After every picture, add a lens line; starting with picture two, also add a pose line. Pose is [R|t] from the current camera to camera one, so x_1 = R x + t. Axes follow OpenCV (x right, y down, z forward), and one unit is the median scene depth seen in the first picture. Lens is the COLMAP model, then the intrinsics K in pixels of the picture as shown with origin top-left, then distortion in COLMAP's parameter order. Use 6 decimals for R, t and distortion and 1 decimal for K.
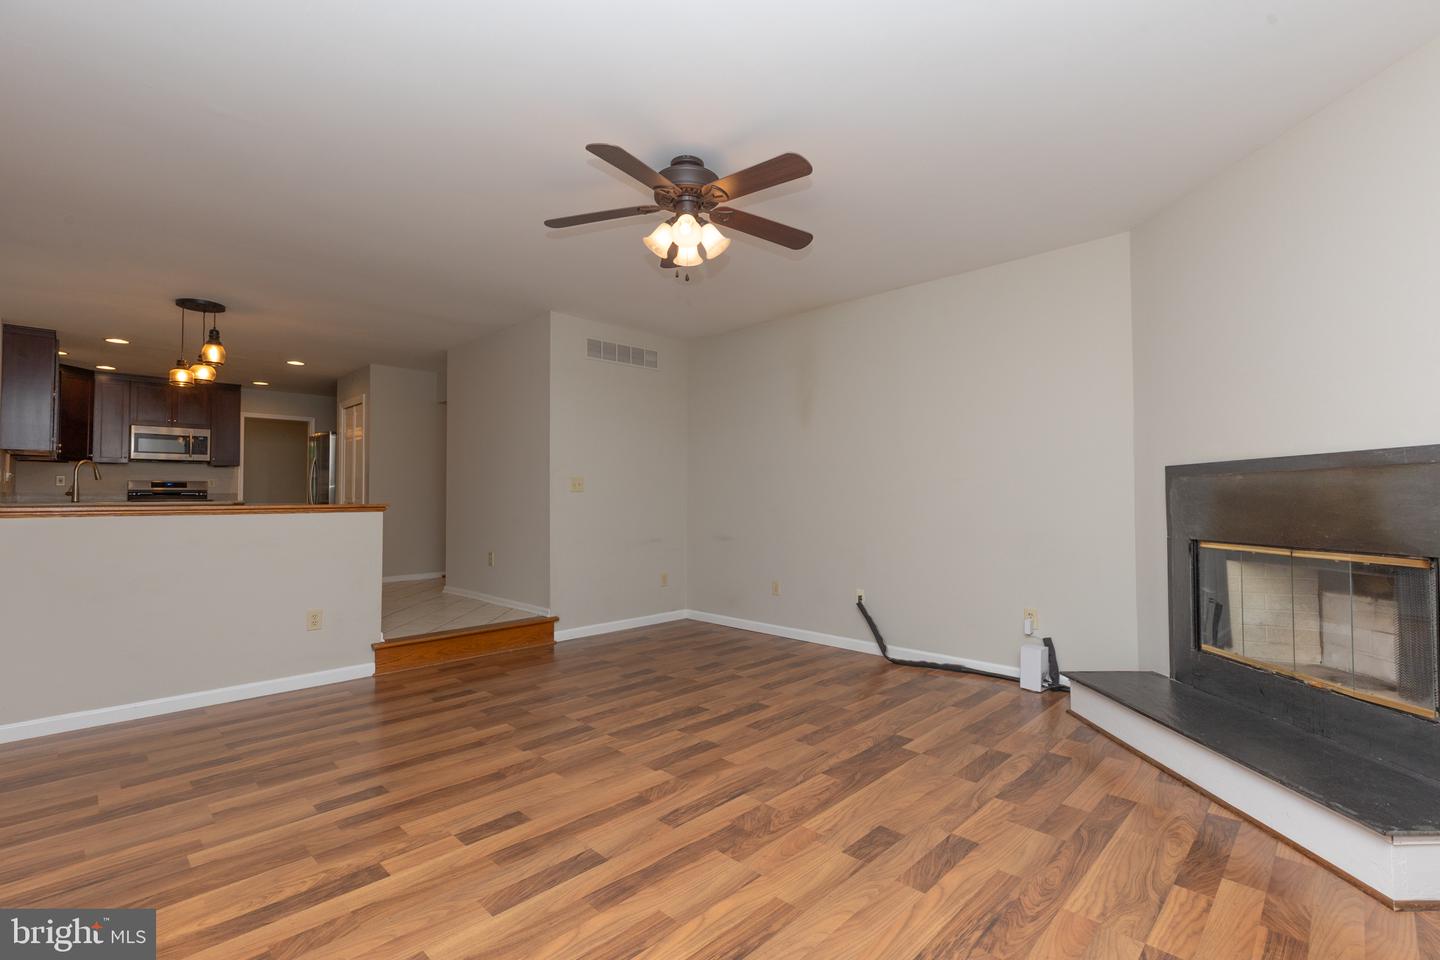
lens RADIAL K [[656.7, 0, 722.0], [0, 656.7, 478.0], [0, 0, 1]] dist [0.003725, 0.000007]
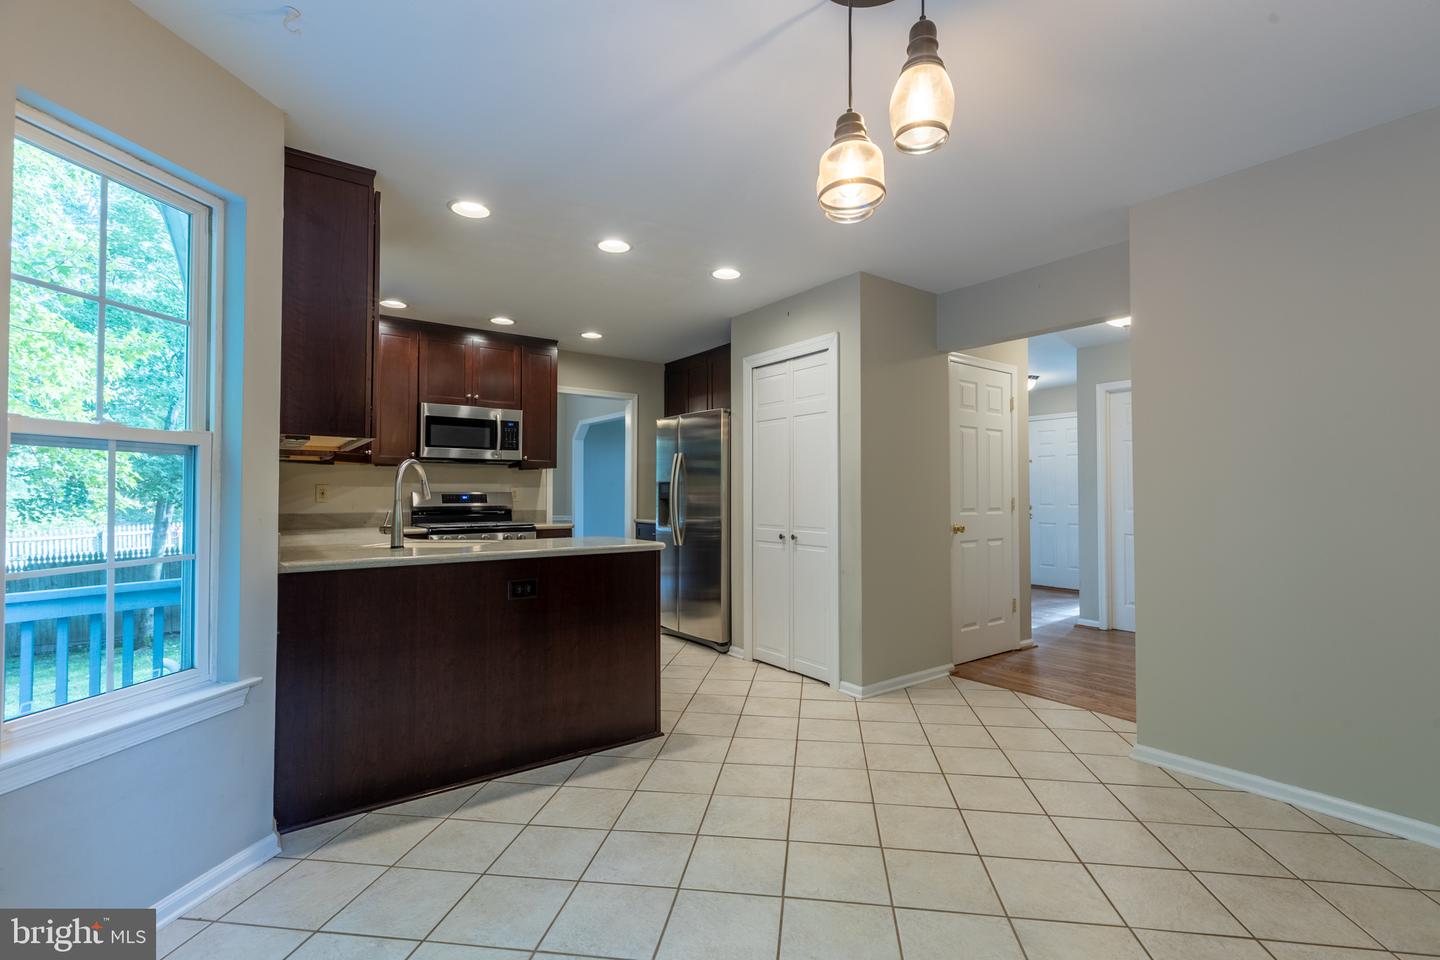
lens RADIAL K [[656.7, 0, 716.4], [0, 656.7, 483.5], [0, 0, 1]] dist [0.003725, 0.000007]
pose [[0.985776, 0.004422, -0.168009, -0.501986], [-0.003665, 0.999982, 0.004812, -0.008024], [0.168027, -0.004128, 0.985774, 0.424234]]
